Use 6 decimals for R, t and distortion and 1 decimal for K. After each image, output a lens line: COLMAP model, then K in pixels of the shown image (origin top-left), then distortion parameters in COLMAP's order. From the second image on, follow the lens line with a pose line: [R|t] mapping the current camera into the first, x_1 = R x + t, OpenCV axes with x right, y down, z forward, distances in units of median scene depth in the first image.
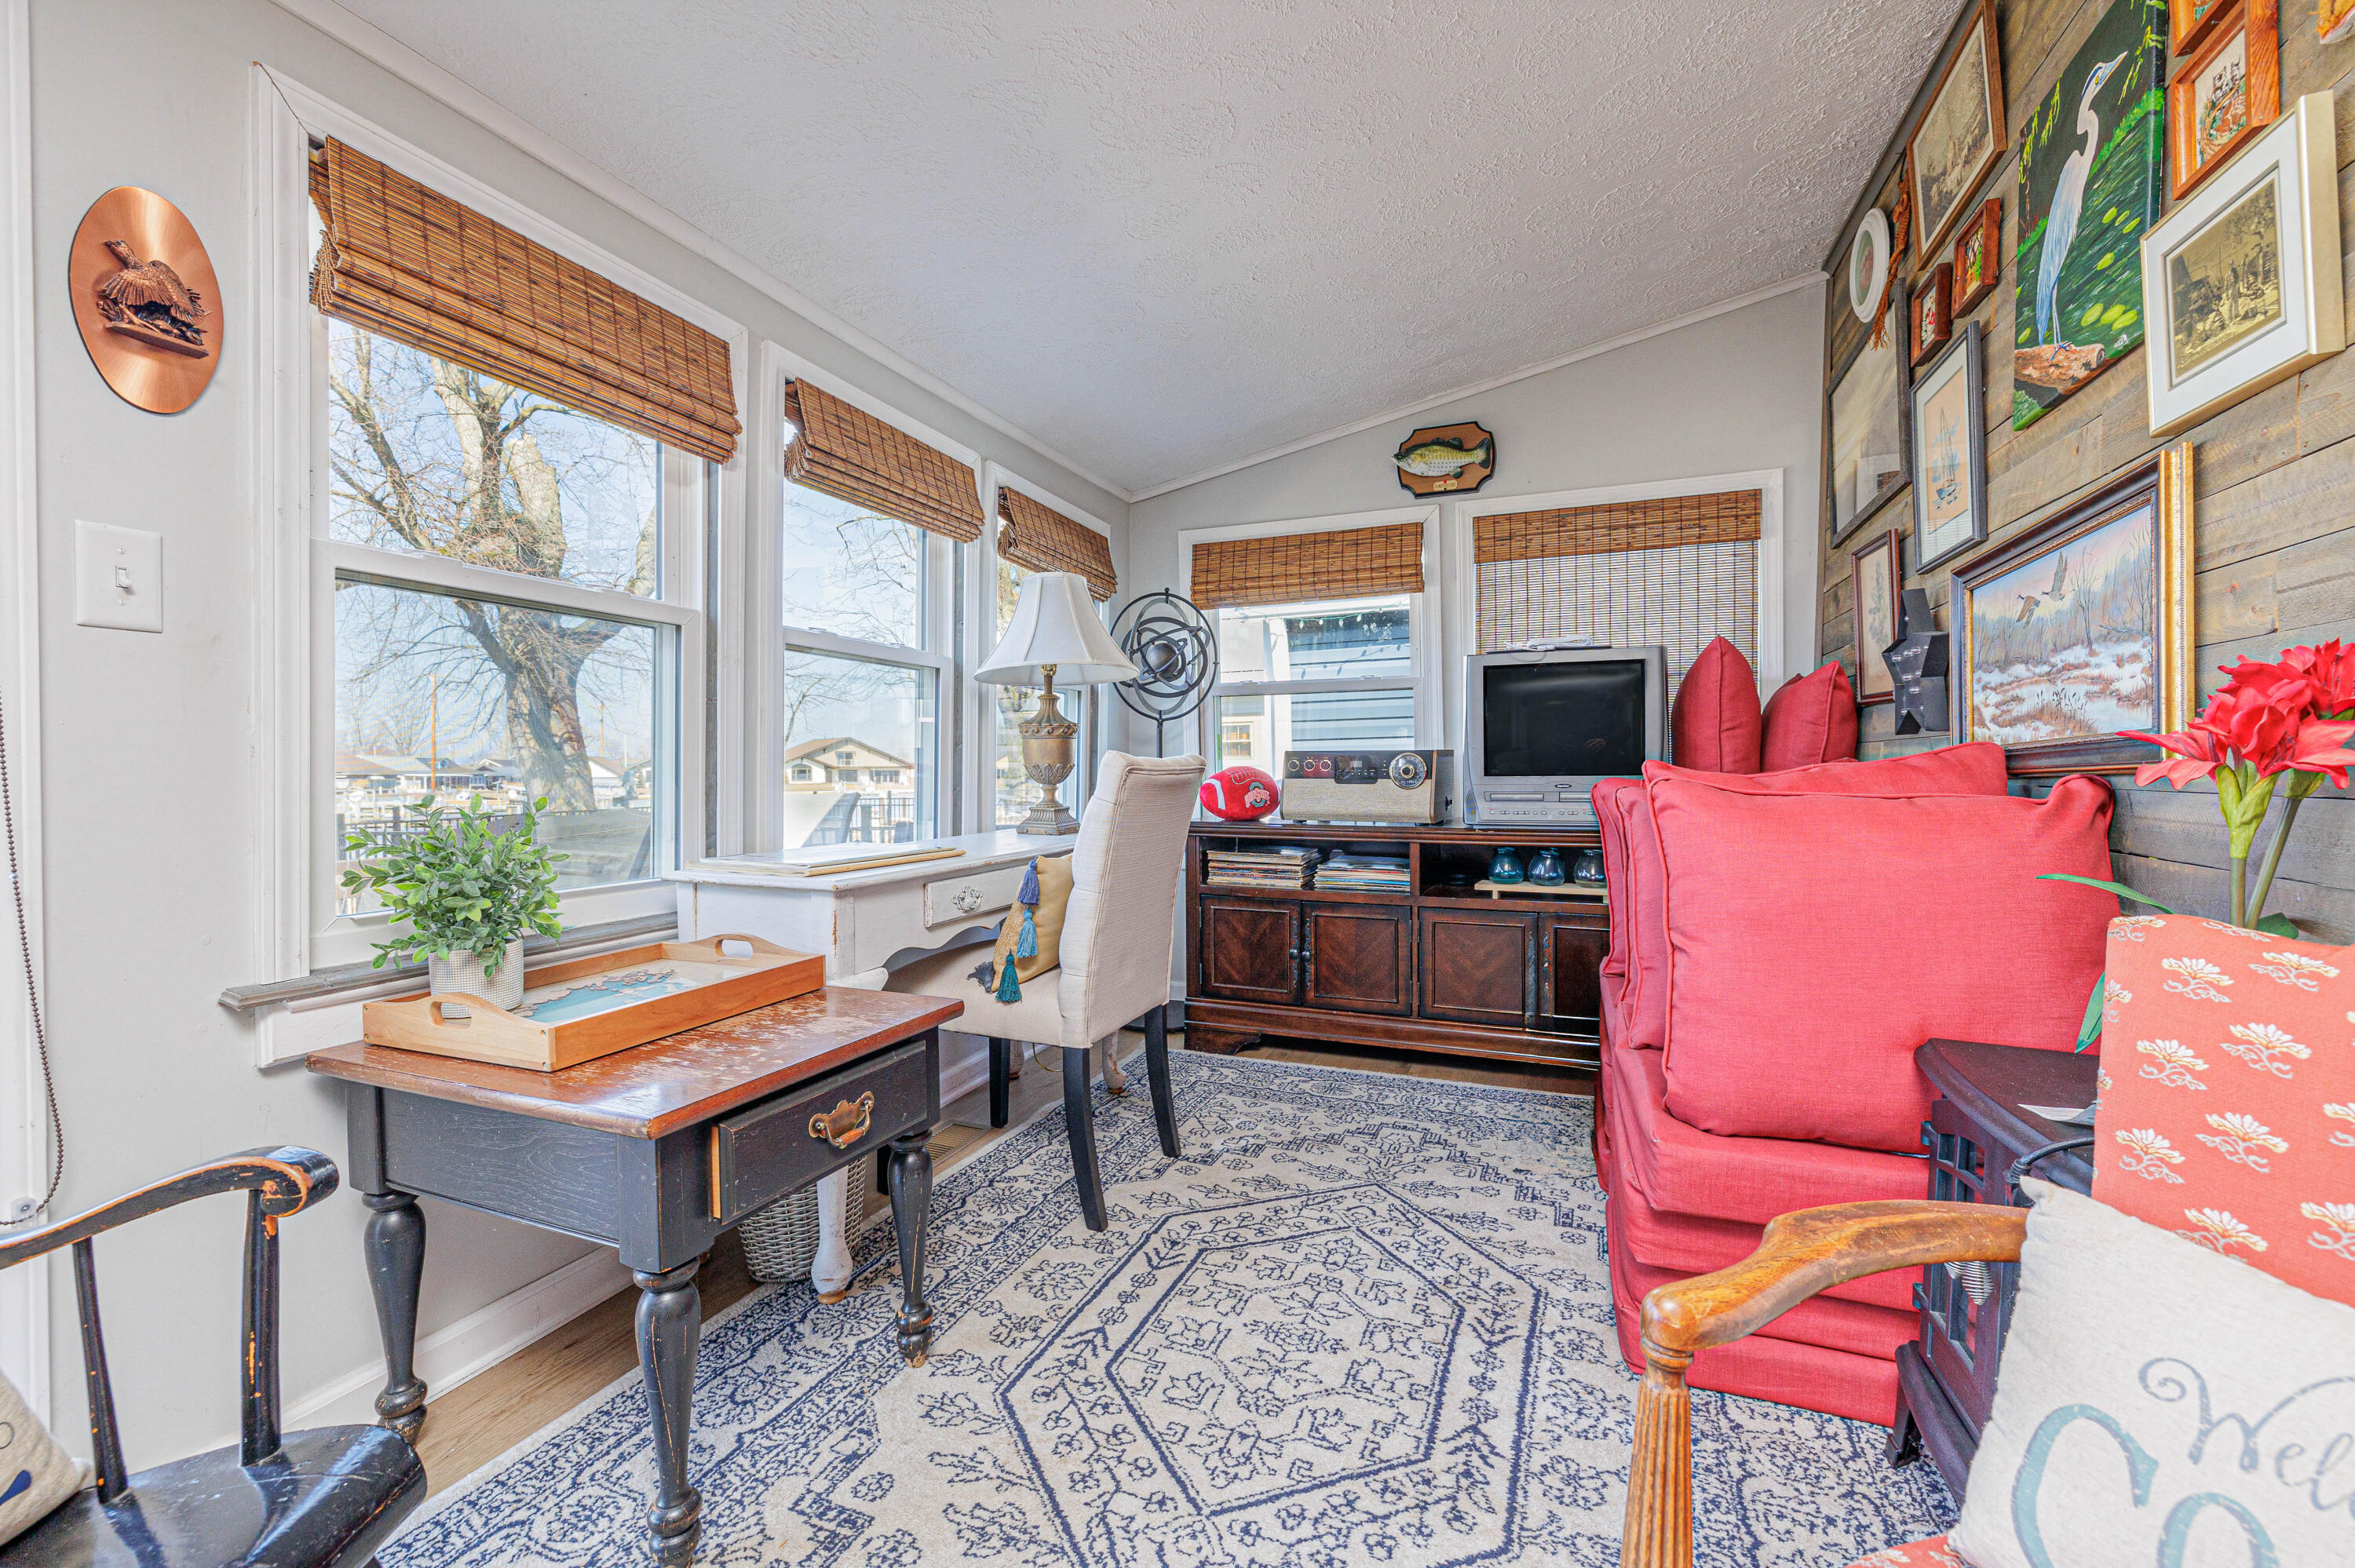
lens RADIAL K [[996.2, 0, 1170.8], [0, 996.2, 783.9], [0, 0, 1]] dist [0.001352, -0.000153]
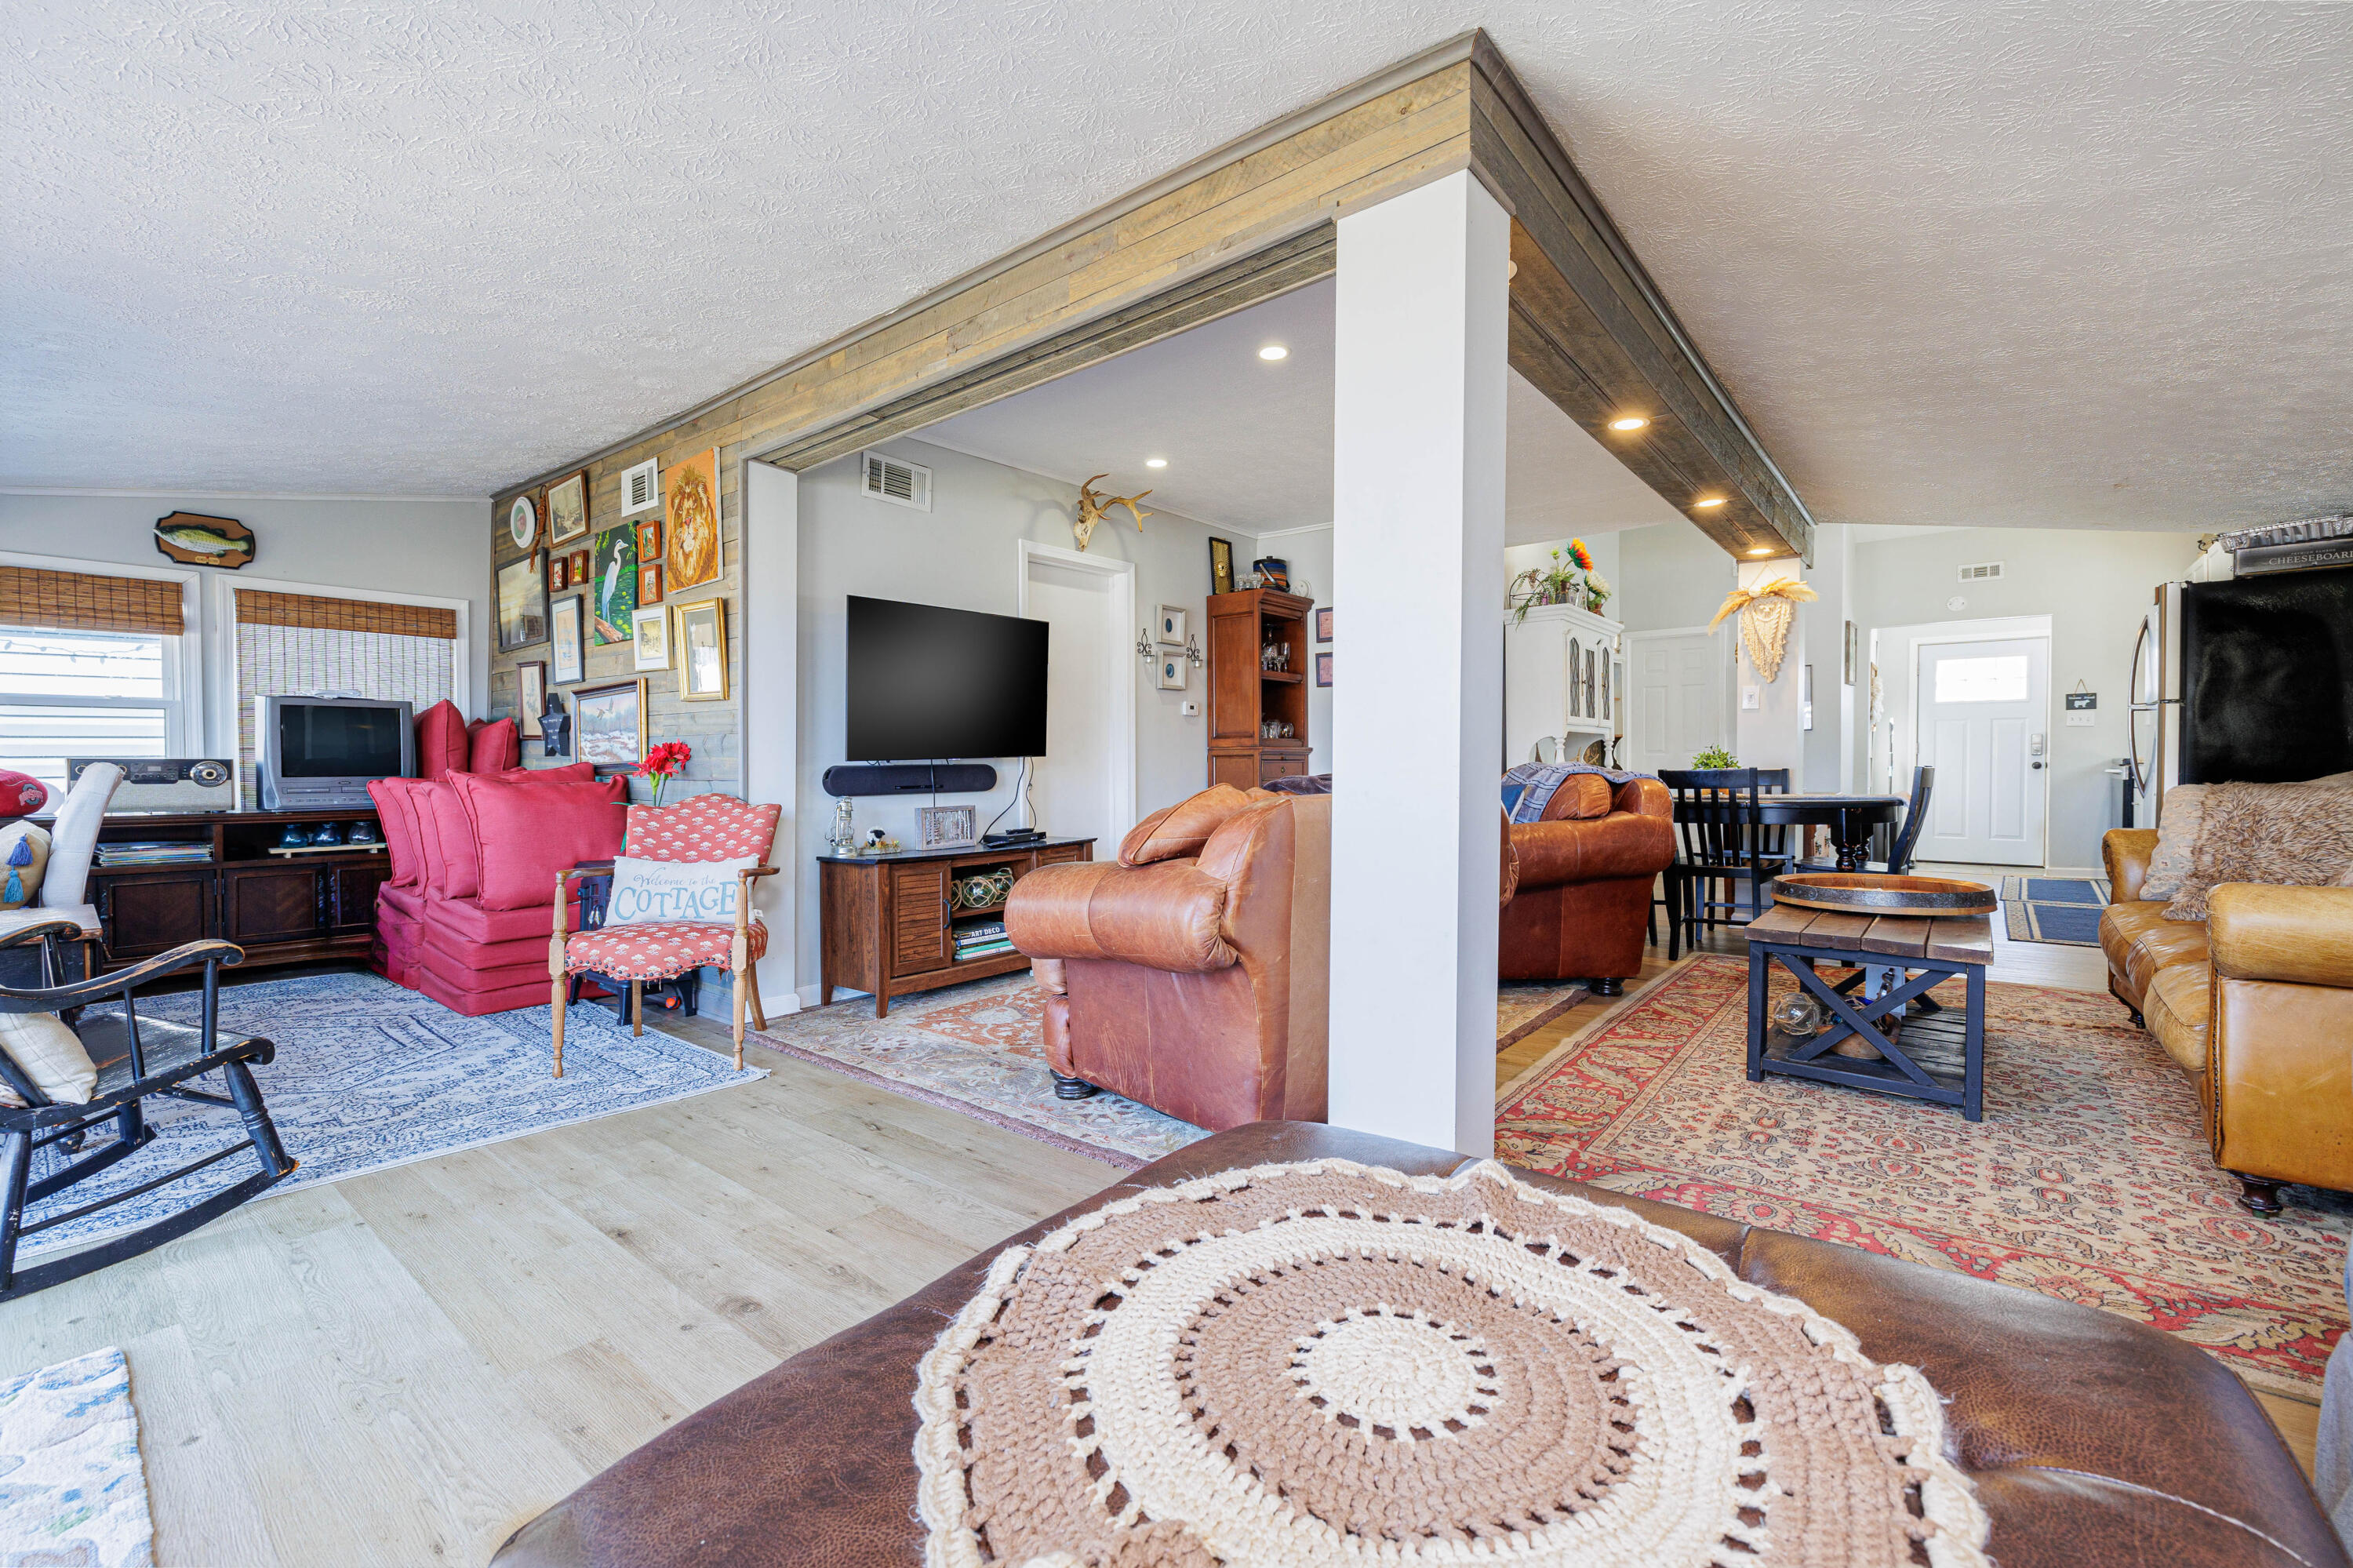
lens RADIAL K [[995.5, 0, 1189.1], [0, 995.5, 778.9], [0, 0, 1]] dist [0.001352, -0.000153]
pose [[0.296815, -0.010441, 0.954878, -0.706725], [0.014582, 0.999873, 0.006400, 0.005056], [-0.954824, 0.012024, 0.296930, -0.749611]]
